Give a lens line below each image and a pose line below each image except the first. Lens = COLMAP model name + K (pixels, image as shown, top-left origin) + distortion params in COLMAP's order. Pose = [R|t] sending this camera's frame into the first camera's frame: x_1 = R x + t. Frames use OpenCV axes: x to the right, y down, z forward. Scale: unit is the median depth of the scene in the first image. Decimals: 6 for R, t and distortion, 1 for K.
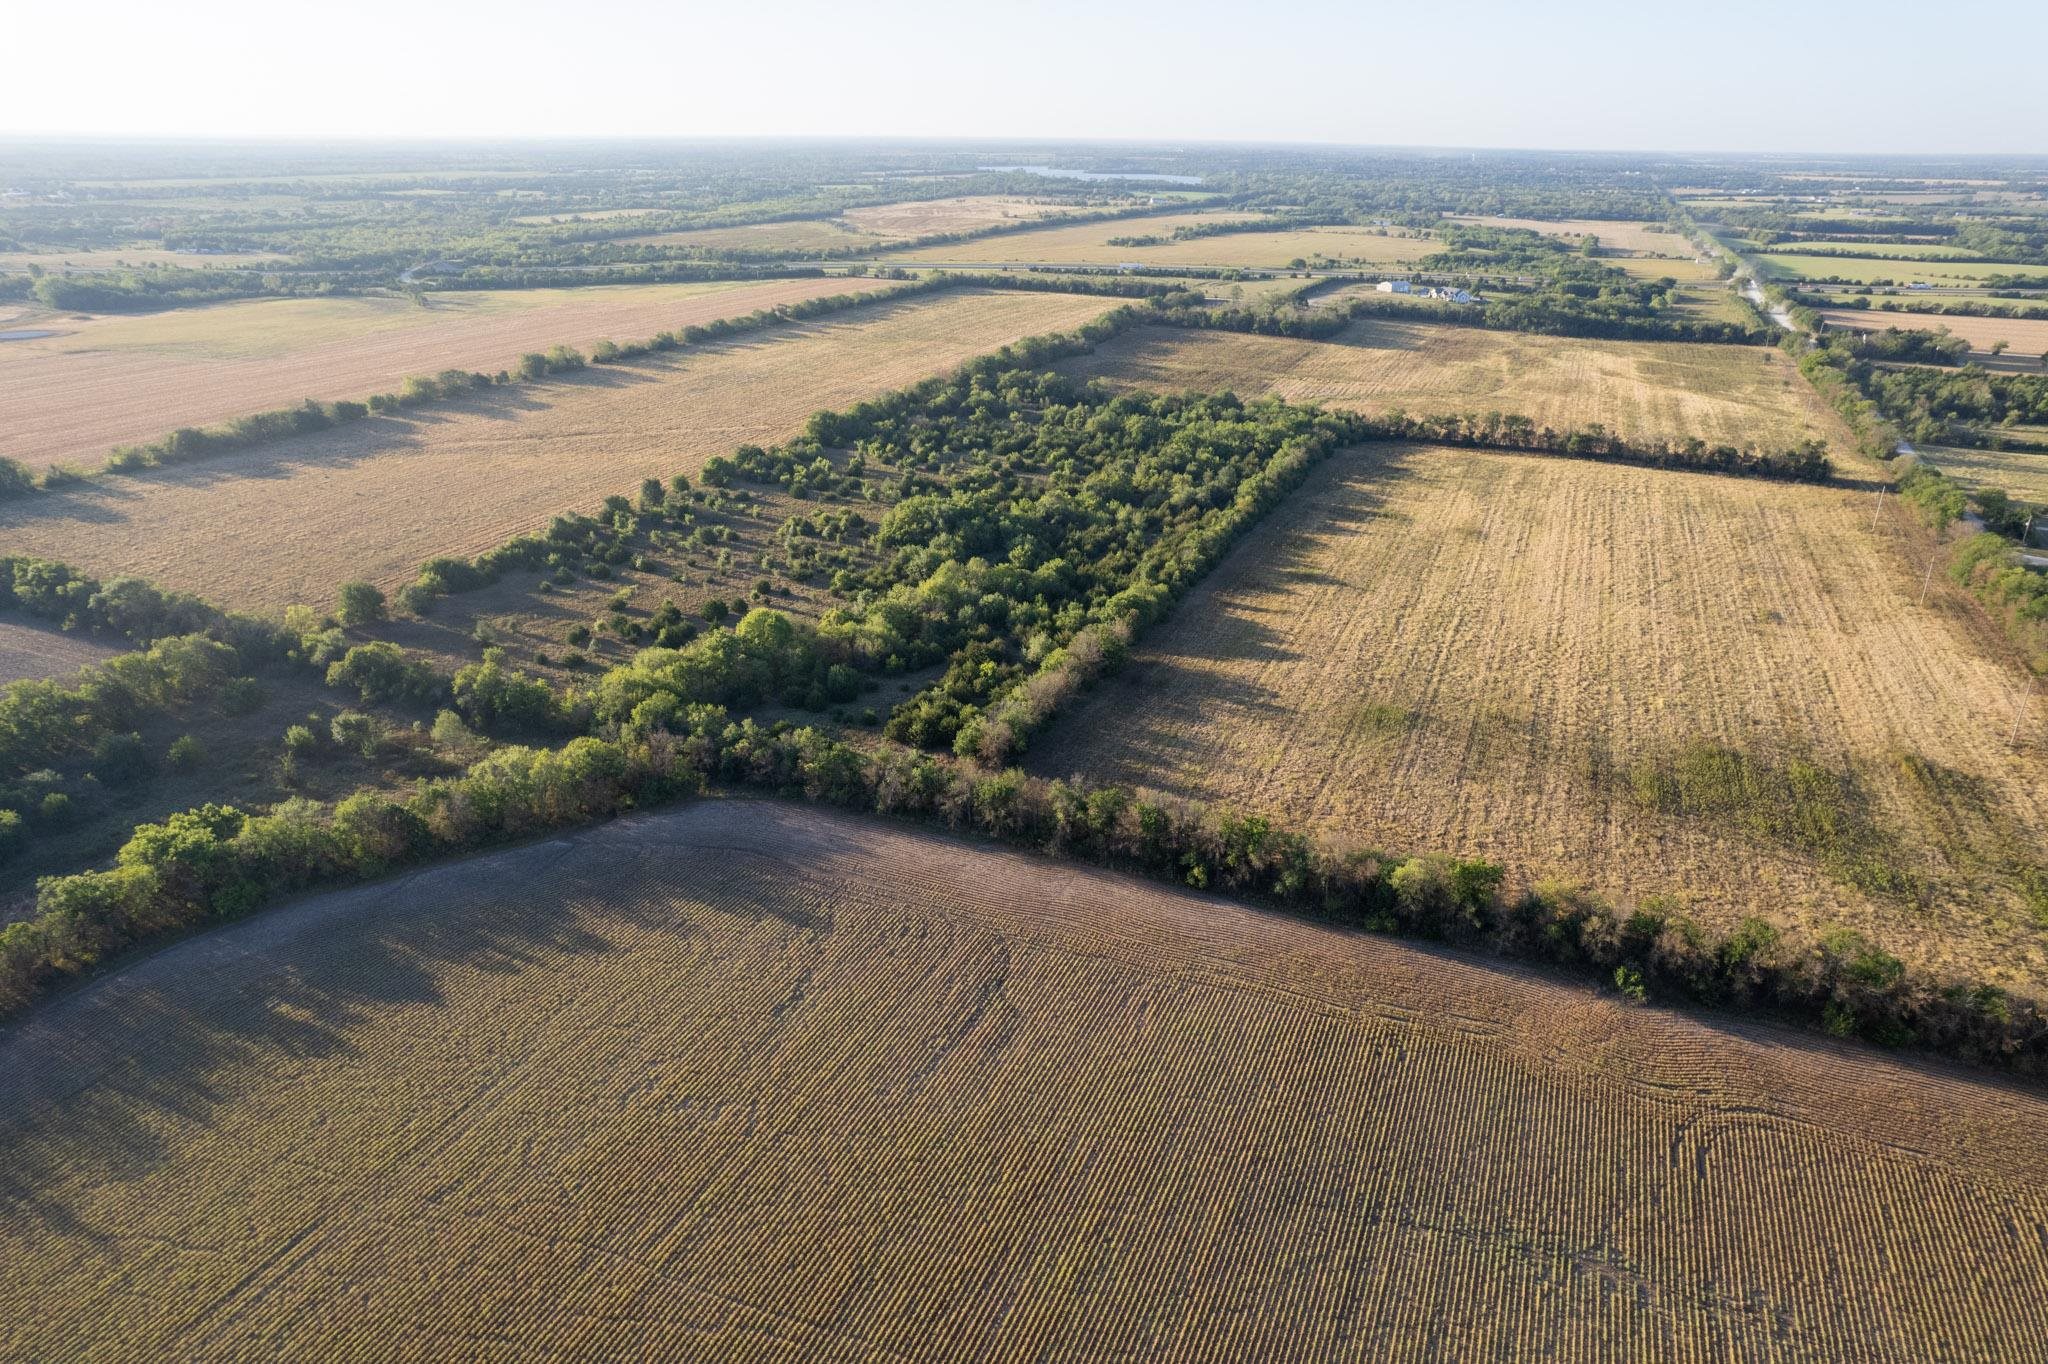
lens RADIAL K [[1311.9, 0, 1017.4], [0, 1311.9, 688.4], [0, 0, 1]] dist [-0.080845, 0.075615]
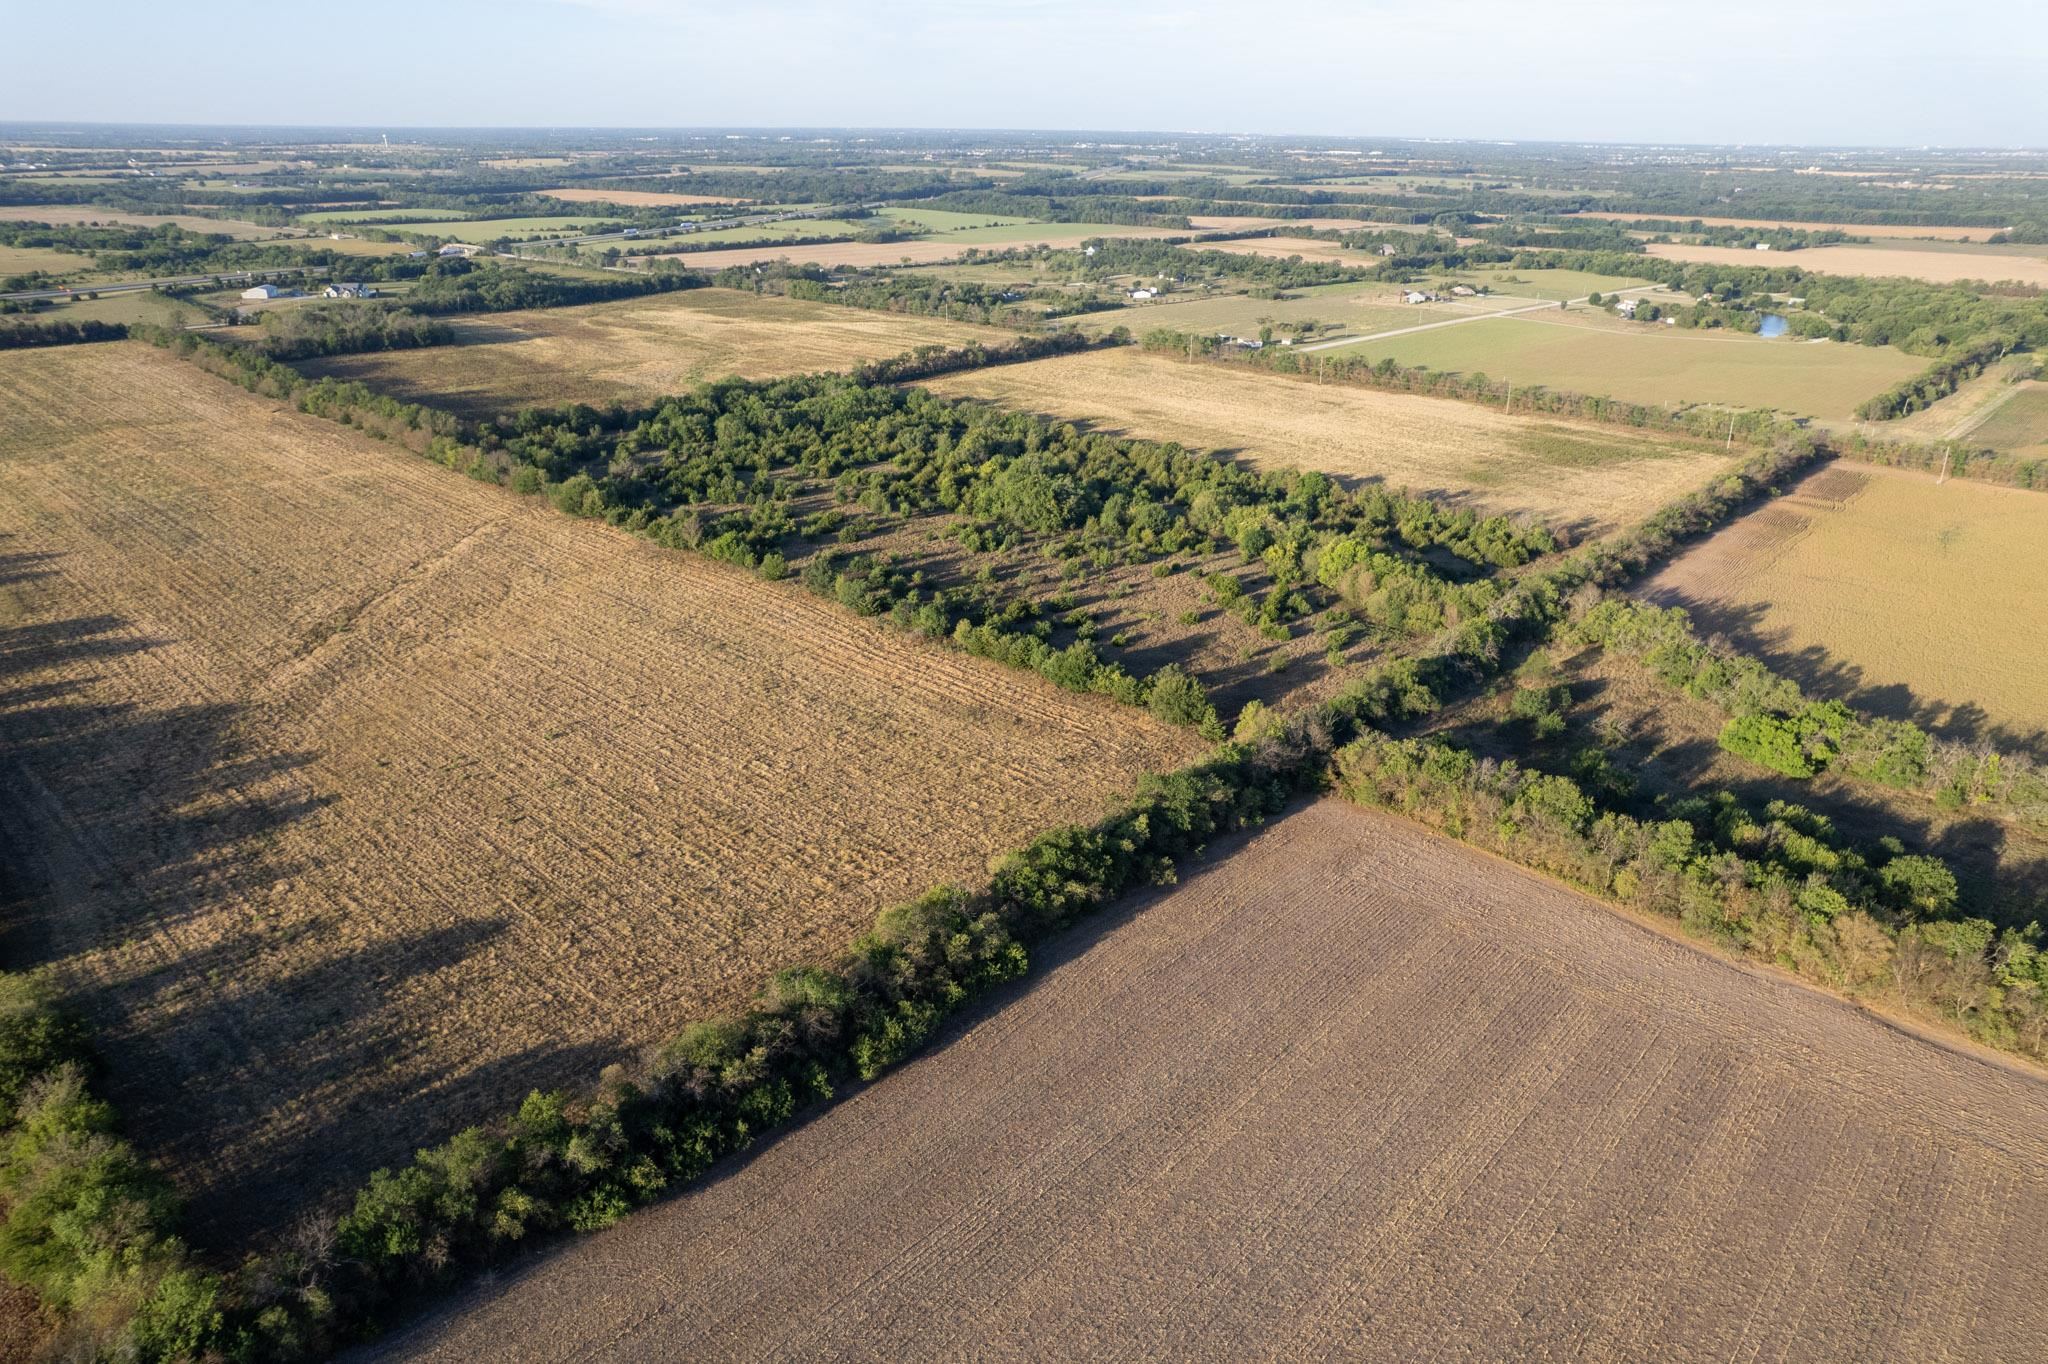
lens RADIAL K [[1311.9, 0, 1016.8], [0, 1311.9, 686.5], [0, 0, 1]] dist [-0.080845, 0.075615]
pose [[0.337887, -0.381661, 0.860330, -1.017839], [0.364778, 0.895748, 0.254110, -0.264024], [-0.867623, 0.227969, 0.441883, 0.573805]]
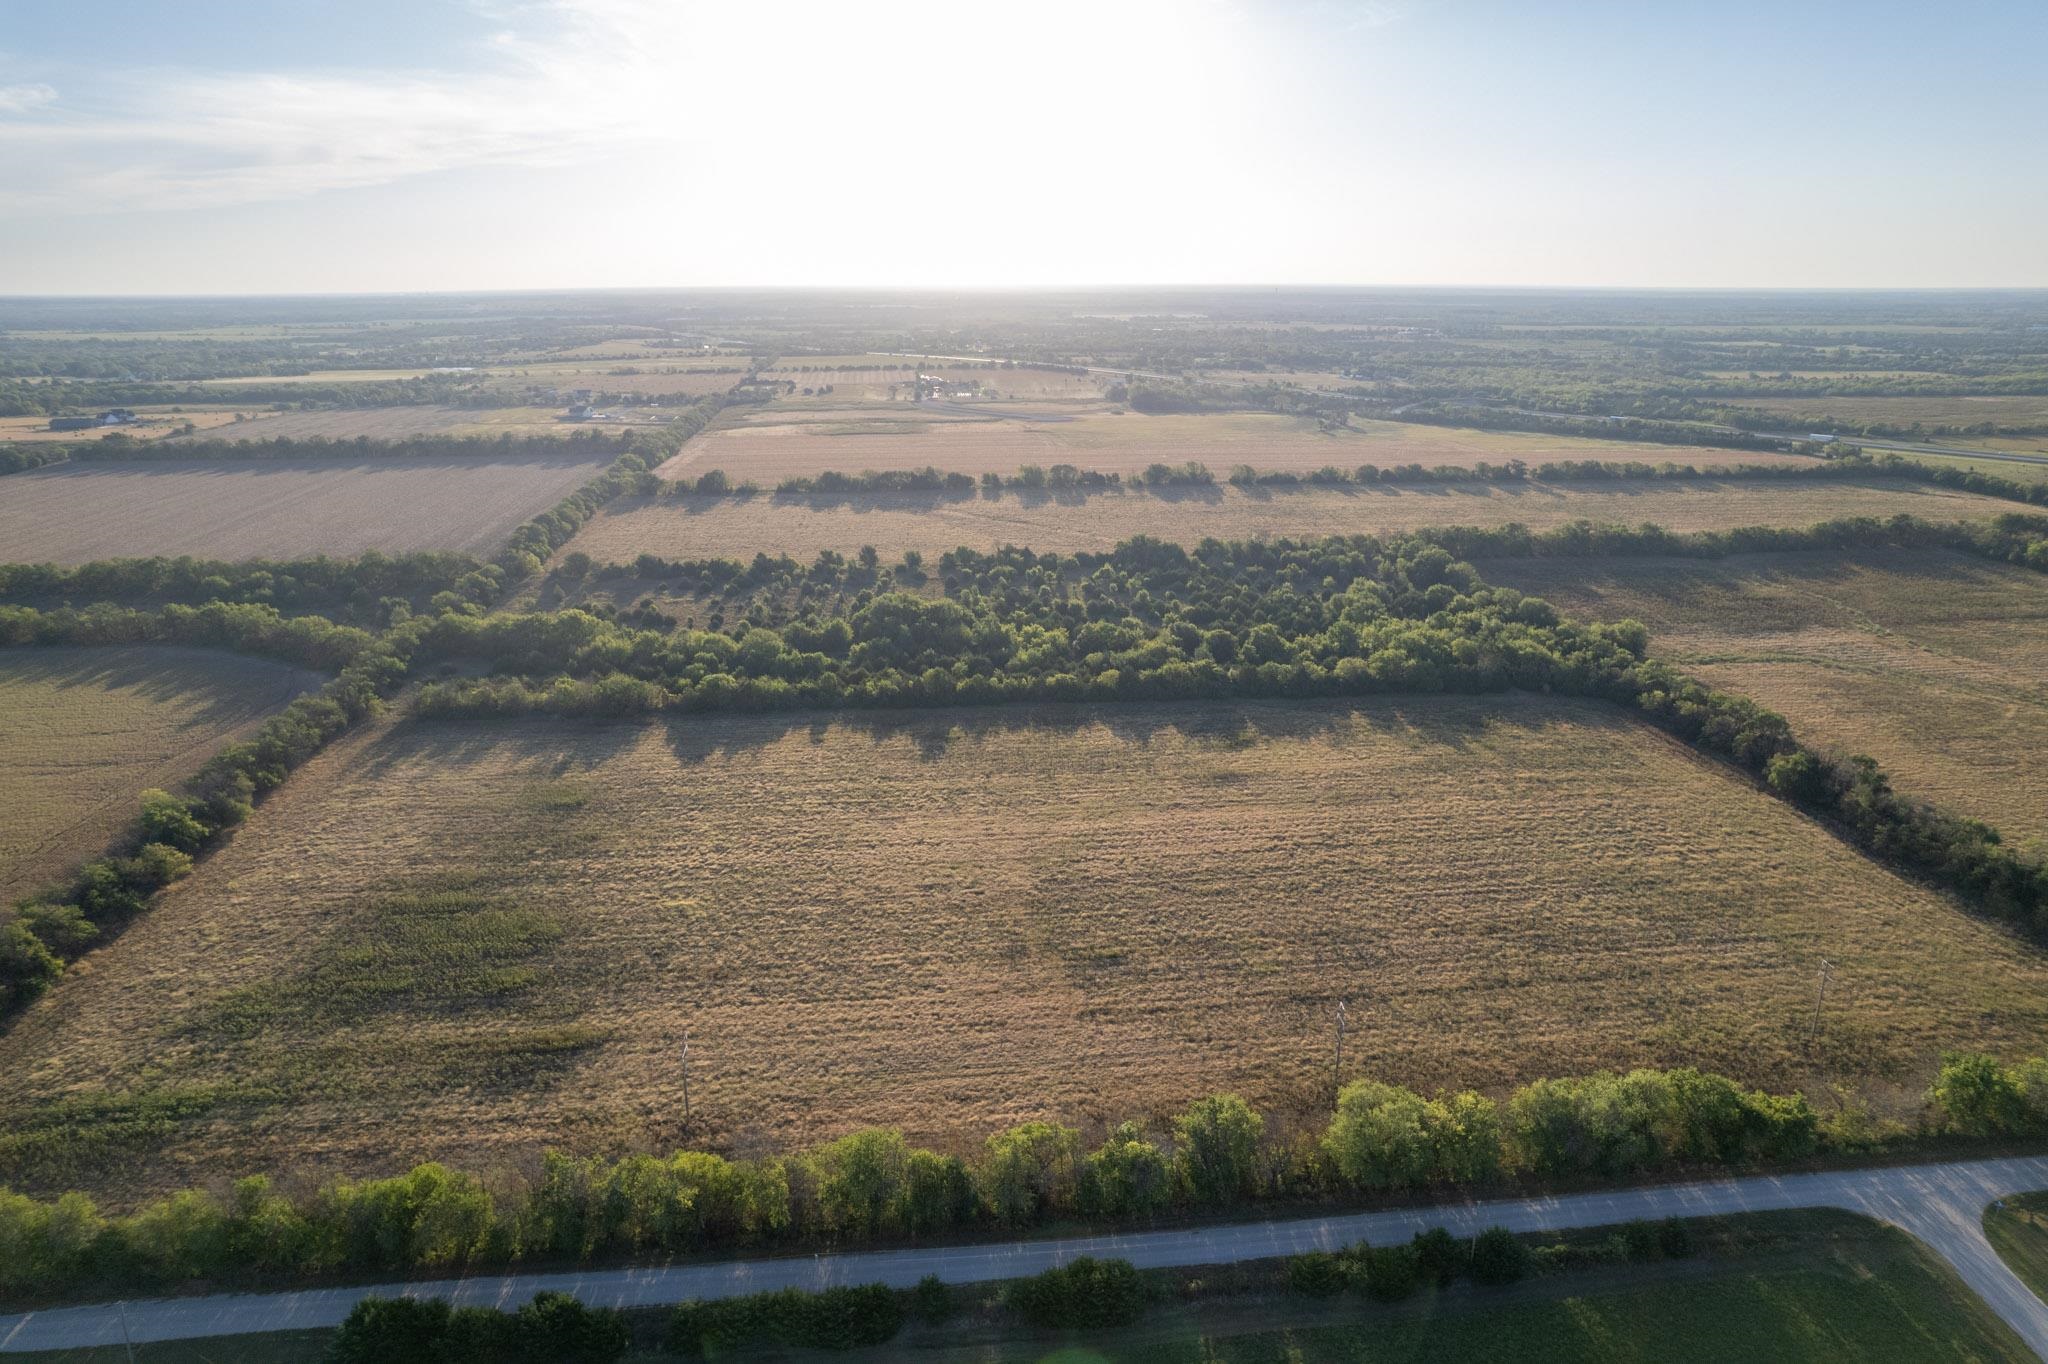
lens RADIAL K [[1311.9, 0, 1009.2], [0, 1311.9, 684.6], [0, 0, 1]] dist [-0.080845, 0.075615]
pose [[0.487128, 0.248668, -0.837180, 0.922564], [-0.337550, 0.937718, 0.082122, -0.192850], [0.805460, 0.242586, 0.540727, 0.473233]]
